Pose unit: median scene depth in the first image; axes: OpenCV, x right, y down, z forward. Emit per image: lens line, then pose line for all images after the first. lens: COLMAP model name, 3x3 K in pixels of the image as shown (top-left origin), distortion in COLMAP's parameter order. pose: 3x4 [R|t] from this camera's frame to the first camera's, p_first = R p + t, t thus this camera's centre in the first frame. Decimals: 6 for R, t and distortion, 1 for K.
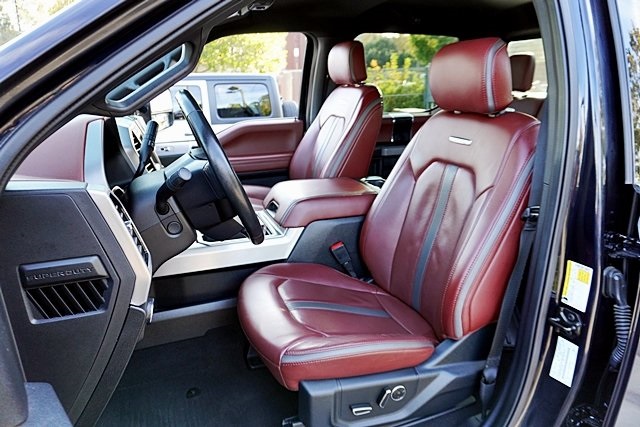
lens RADIAL K [[435.4, 0, 319.4], [0, 435.4, 215.2], [0, 0, 1]] dist [-0.044064, 0.031984]
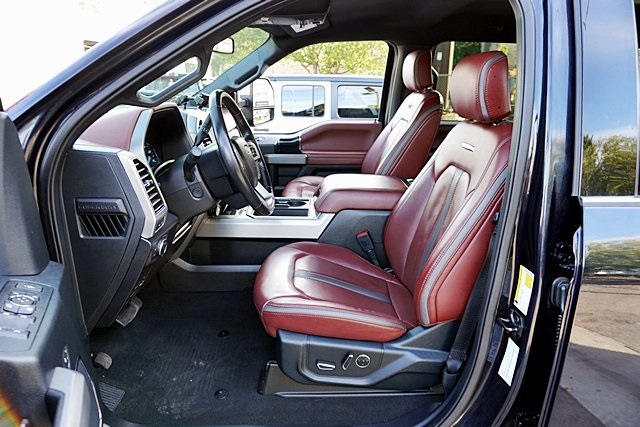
lens RADIAL K [[435.4, 0, 318.8], [0, 435.4, 214.2], [0, 0, 1]] dist [-0.044064, 0.031984]
pose [[0.944513, 0.122238, -0.304881, 0.357680], [-0.124156, 0.992175, 0.013169, 0.025374], [0.304105, 0.025415, 0.952299, -0.129073]]
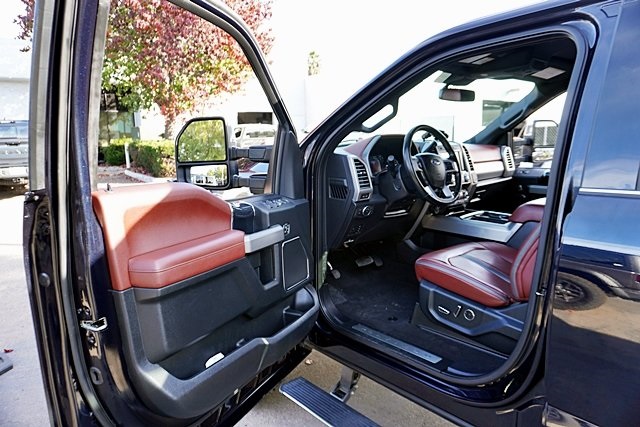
lens RADIAL K [[435.4, 0, 318.2], [0, 435.4, 214.0], [0, 0, 1]] dist [-0.044064, 0.031984]
pose [[0.366485, 0.172789, -0.914239, 1.272908], [-0.270292, 0.960000, 0.073087, 0.095216], [0.890298, 0.220326, 0.398529, -0.164241]]
